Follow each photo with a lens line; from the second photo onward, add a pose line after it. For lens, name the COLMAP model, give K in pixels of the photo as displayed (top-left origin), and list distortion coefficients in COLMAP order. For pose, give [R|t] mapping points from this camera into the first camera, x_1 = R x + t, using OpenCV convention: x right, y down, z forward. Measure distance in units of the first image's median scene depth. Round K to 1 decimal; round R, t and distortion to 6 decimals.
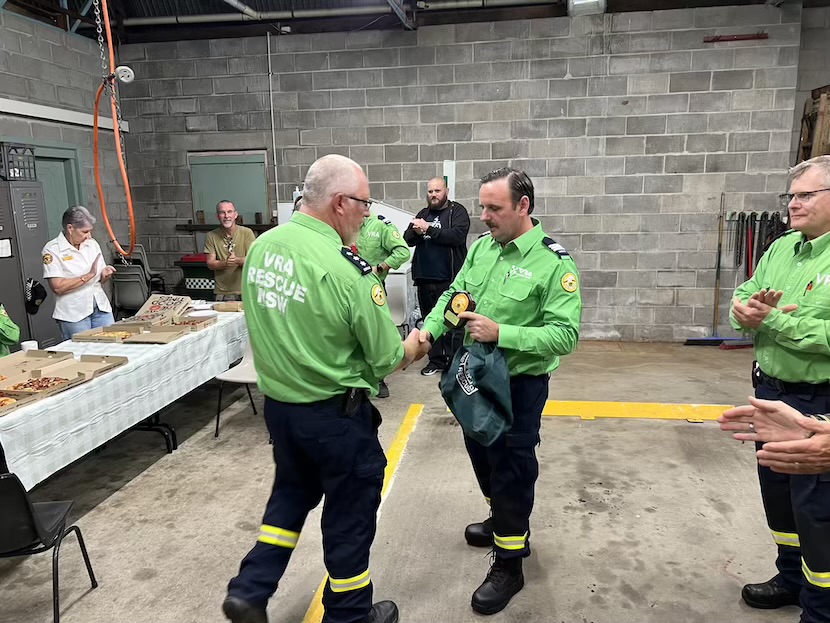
lens RADIAL K [[627.4, 0, 415.9], [0, 627.4, 310.8], [0, 0, 1]] dist [0.012067, -0.011811]
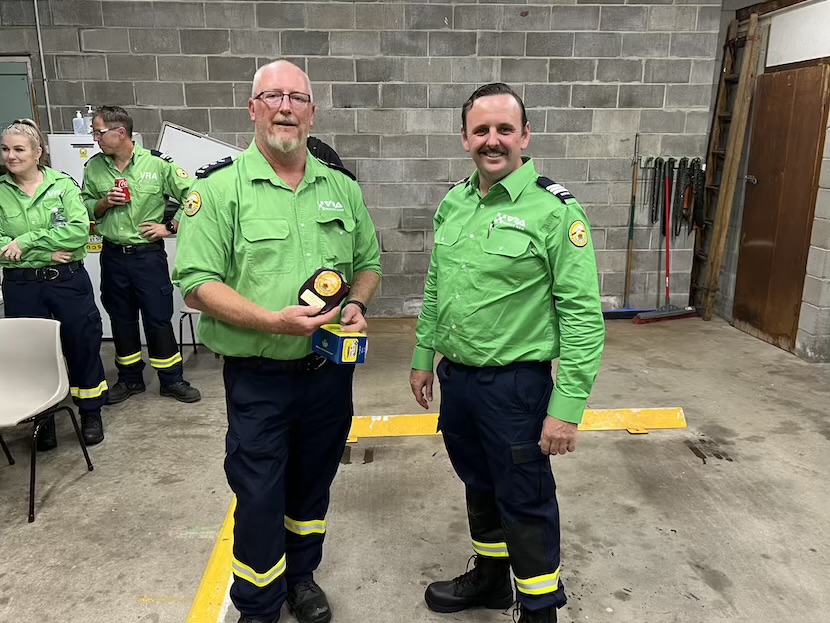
lens RADIAL K [[688.8, 0, 411.2], [0, 688.8, 312.9], [0, 0, 1]] dist [0.016077, -0.003370]
pose [[0.976177, -0.034193, 0.214263, -0.001852], [0.018956, 0.997169, 0.072769, -0.025242], [-0.216145, -0.066974, 0.974062, 0.169973]]
